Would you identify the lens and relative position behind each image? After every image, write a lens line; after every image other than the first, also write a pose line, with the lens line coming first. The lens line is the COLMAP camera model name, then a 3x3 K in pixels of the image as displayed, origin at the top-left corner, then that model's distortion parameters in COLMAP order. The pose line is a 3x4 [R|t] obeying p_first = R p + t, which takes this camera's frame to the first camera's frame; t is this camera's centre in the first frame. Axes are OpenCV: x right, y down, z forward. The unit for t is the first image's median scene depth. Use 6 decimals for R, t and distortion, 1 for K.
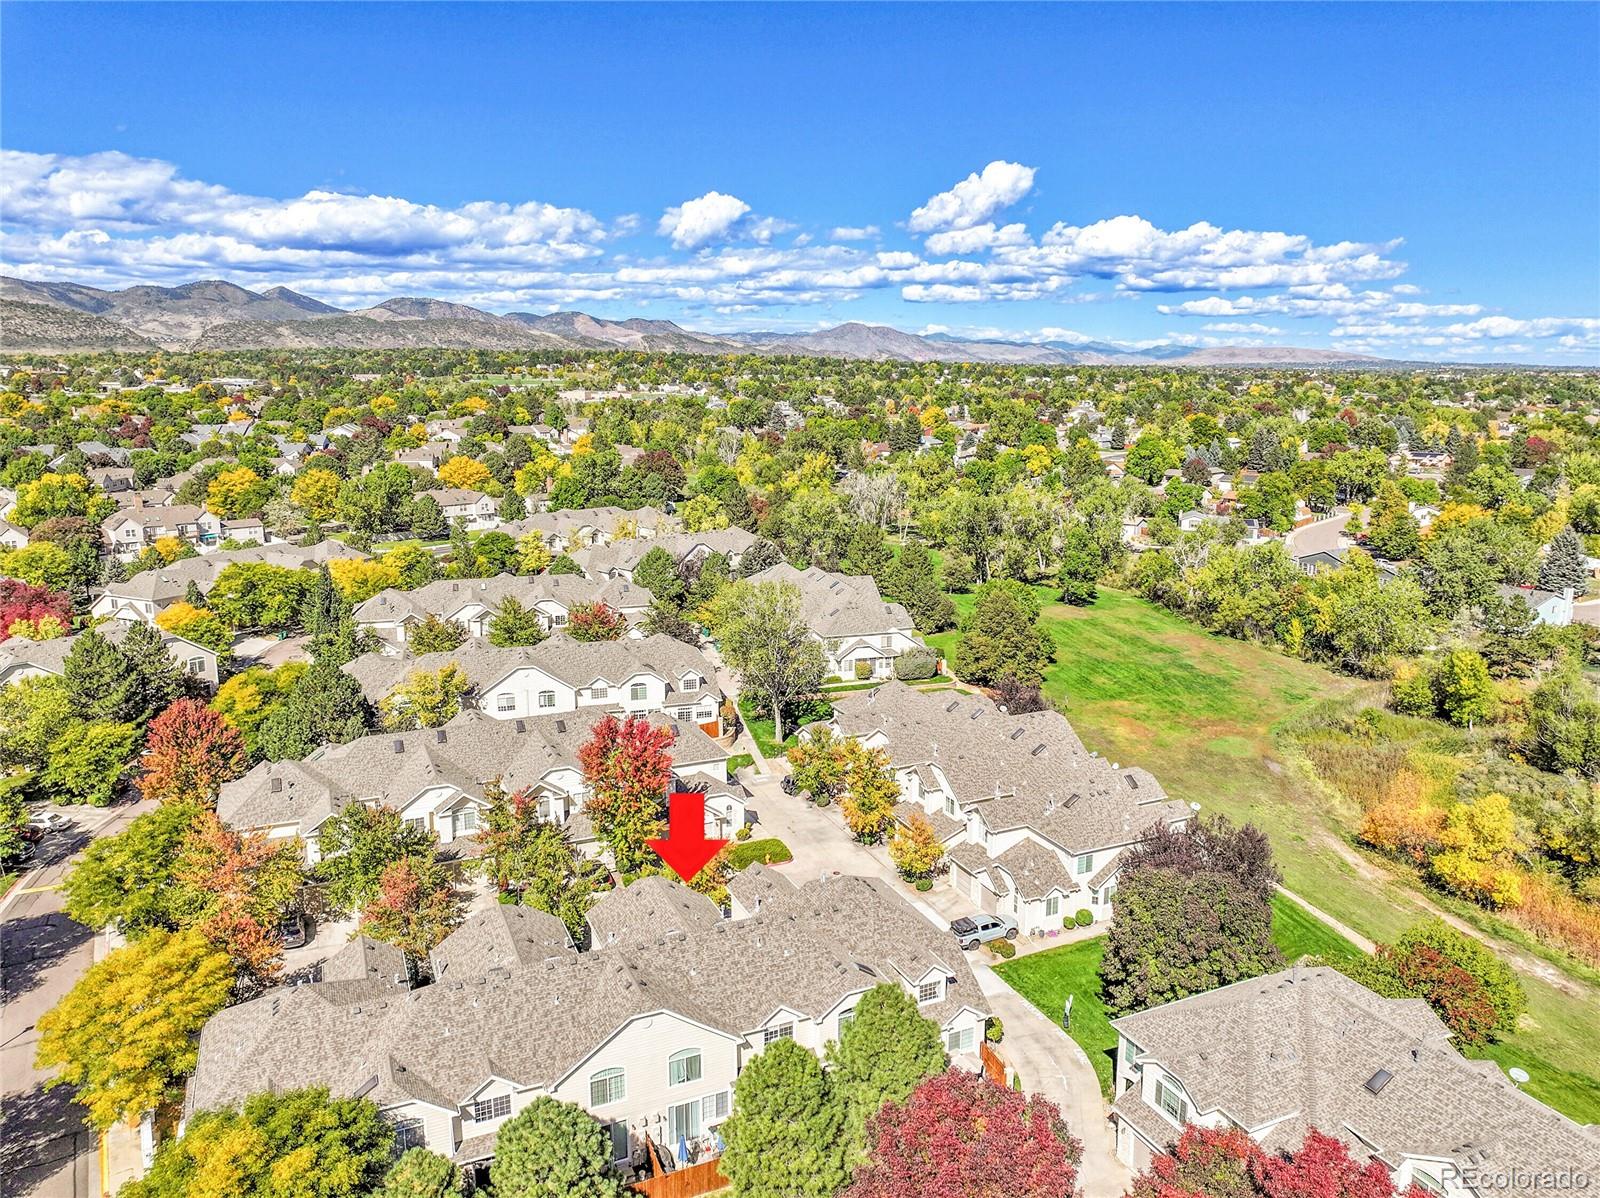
lens RADIAL K [[1120.9, 0, 807.2], [0, 1120.9, 573.8], [0, 0, 1]] dist [-0.001558, 0.009252]
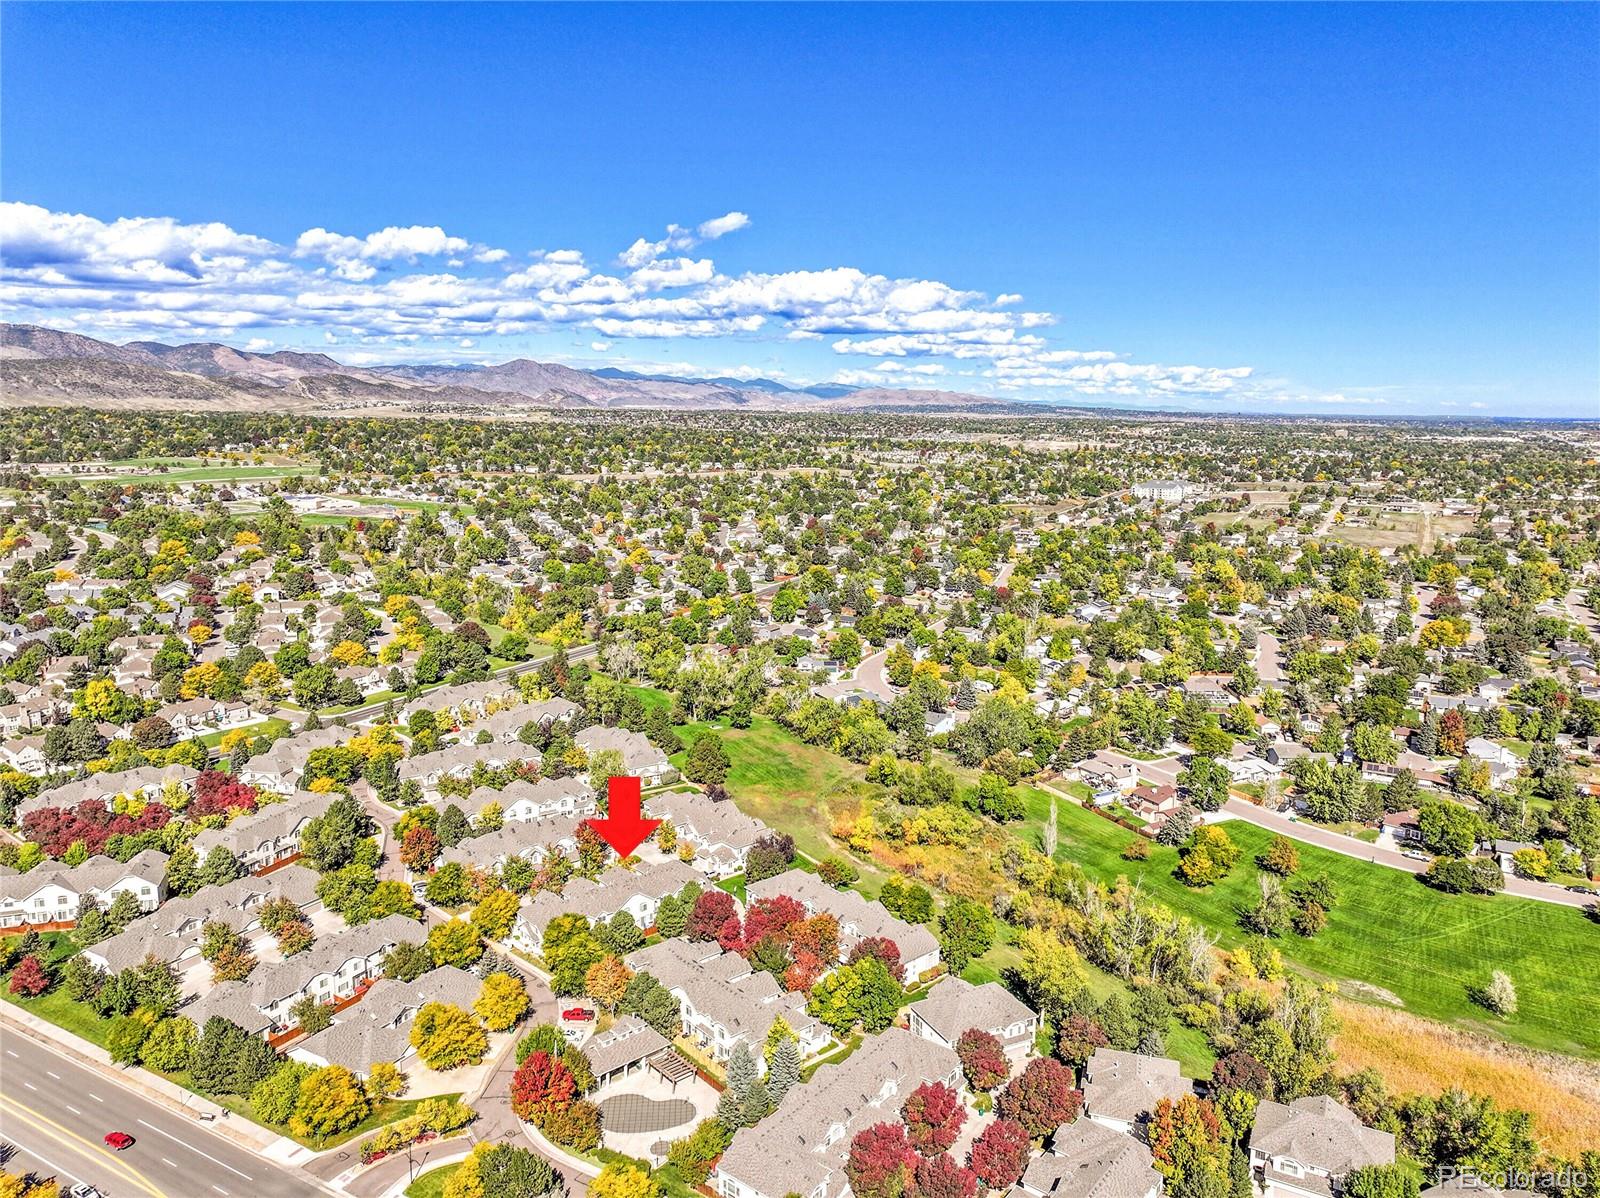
lens RADIAL K [[1120.9, 0, 807.2], [0, 1120.9, 573.8], [0, 0, 1]] dist [-0.001558, 0.009252]
pose [[0.959270, -0.033161, 0.280539, -0.208856], [0.040992, 0.998915, -0.022093, -0.215947], [-0.279502, 0.032693, 0.959588, -1.021373]]
